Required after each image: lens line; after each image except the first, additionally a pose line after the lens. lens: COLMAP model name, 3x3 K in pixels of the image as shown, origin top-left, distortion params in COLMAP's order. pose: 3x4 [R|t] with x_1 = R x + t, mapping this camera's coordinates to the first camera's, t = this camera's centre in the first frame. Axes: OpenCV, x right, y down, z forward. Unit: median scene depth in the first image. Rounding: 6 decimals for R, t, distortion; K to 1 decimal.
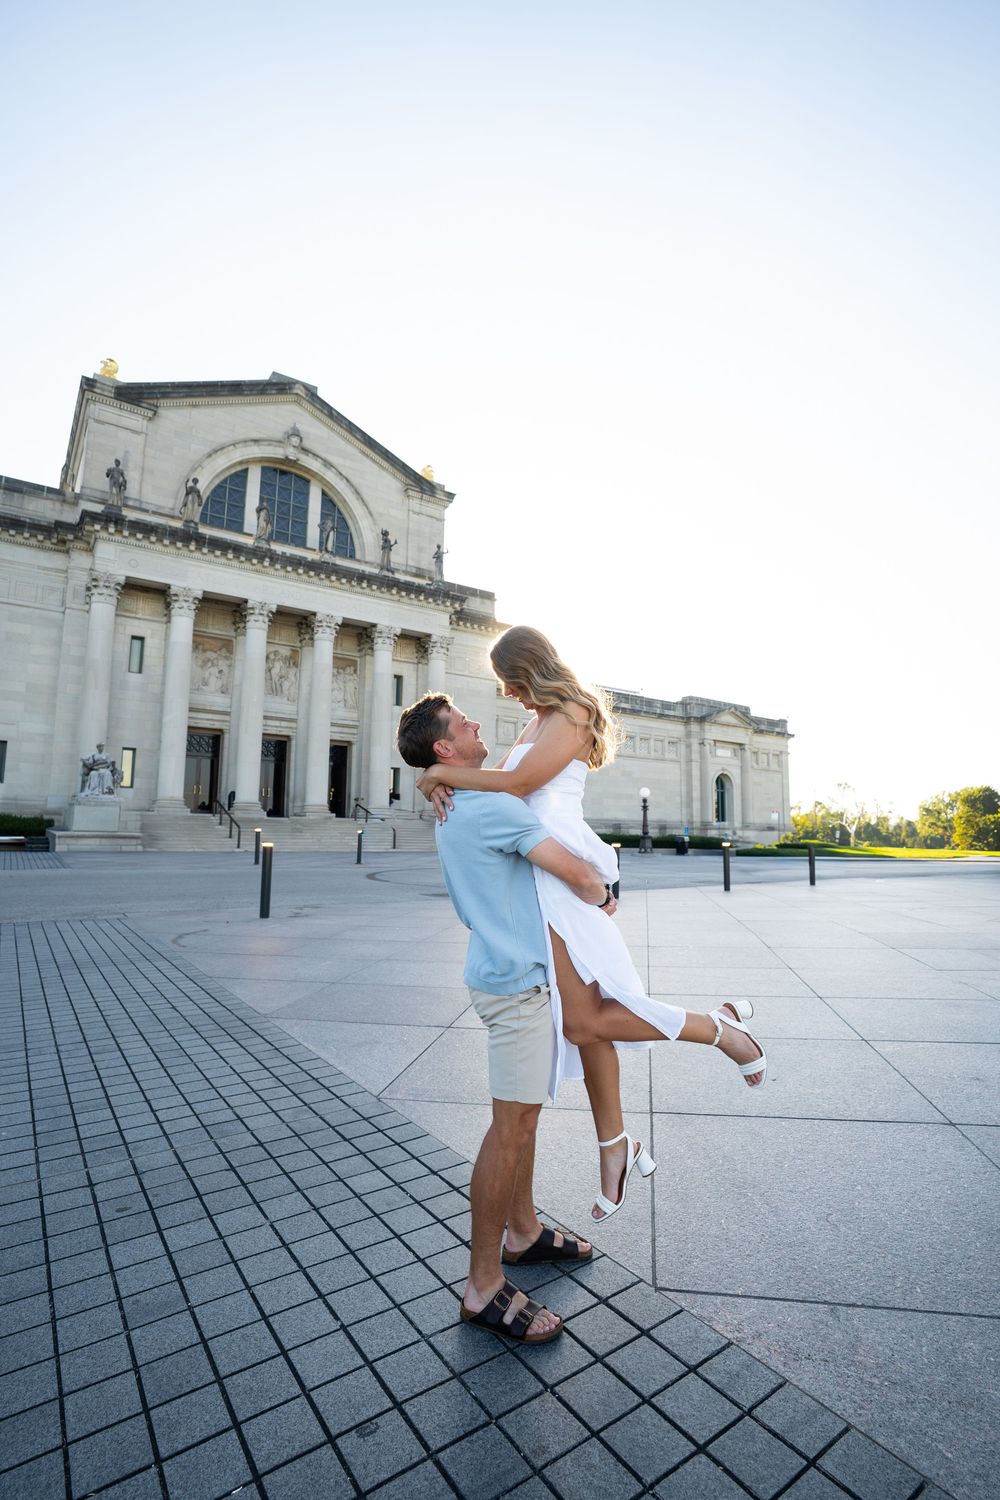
lens RADIAL K [[737.4, 0, 495.9], [0, 737.4, 744.5], [0, 0, 1]] dist [-0.062209, 0.033886]
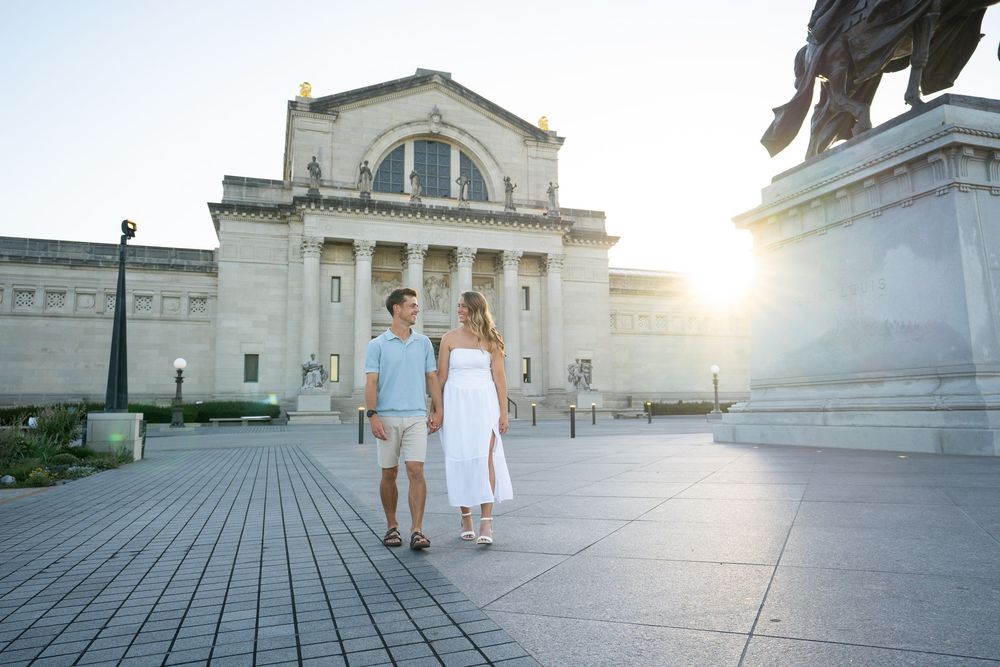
lens RADIAL K [[690.3, 0, 500.0], [0, 690.3, 333.5], [0, 0, 1]] dist [-0.000304, 0.006368]
pose [[0.961521, -0.057122, -0.268729, 0.169708], [0.058913, 0.998262, -0.001400, -0.014204], [0.268342, -0.014485, 0.963215, -0.217519]]
